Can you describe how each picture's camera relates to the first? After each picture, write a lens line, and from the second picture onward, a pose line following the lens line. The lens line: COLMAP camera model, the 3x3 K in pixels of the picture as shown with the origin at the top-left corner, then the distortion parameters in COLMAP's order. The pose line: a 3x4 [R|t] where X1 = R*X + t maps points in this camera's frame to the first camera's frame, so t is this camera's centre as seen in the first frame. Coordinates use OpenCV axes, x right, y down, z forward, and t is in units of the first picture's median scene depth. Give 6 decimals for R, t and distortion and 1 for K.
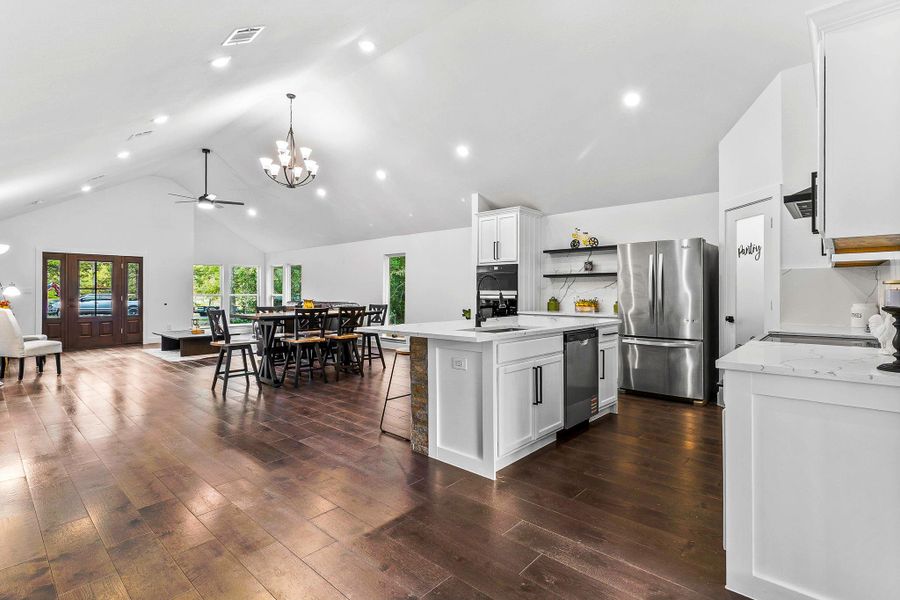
lens RADIAL K [[425.3, 0, 453.7], [0, 425.3, 296.8], [0, 0, 1]] dist [0.010998, -0.001662]
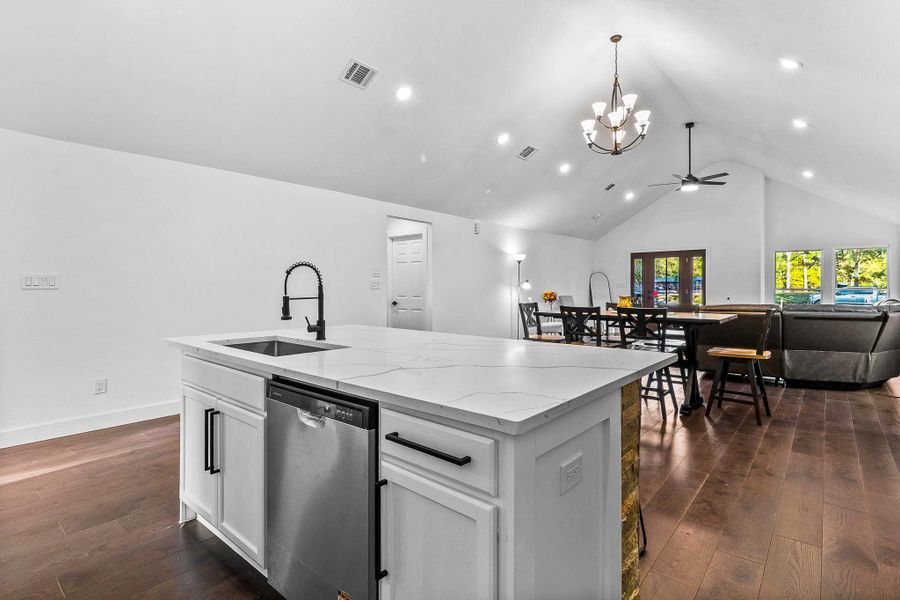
lens RADIAL K [[425.3, 0, 442.5], [0, 425.3, 296.1], [0, 0, 1]] dist [0.010998, -0.001662]
pose [[0.059717, 0.025320, -0.997894, 0.409705], [-0.010157, 0.999642, 0.024756, -0.008135], [0.998164, 0.008657, 0.059952, 0.647341]]
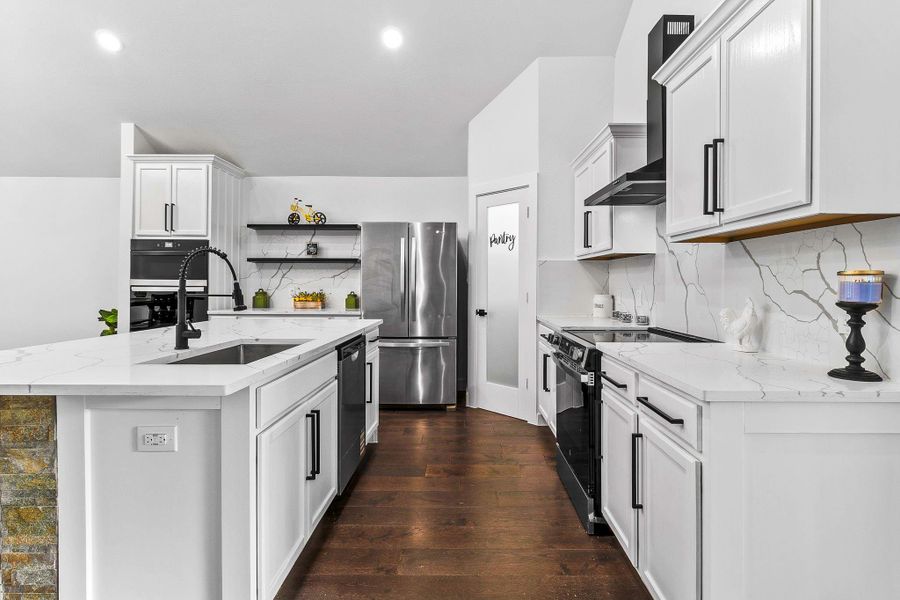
lens RADIAL K [[456.0, 0, 464.1], [0, 456.0, 283.5], [0, 0, 1]] dist [-0.005152, -0.001275]
pose [[0.742386, 0.005028, 0.669953, -0.032080], [0.001647, 0.999955, -0.009330, -0.001492], [-0.669970, 0.008030, 0.742345, 0.200608]]
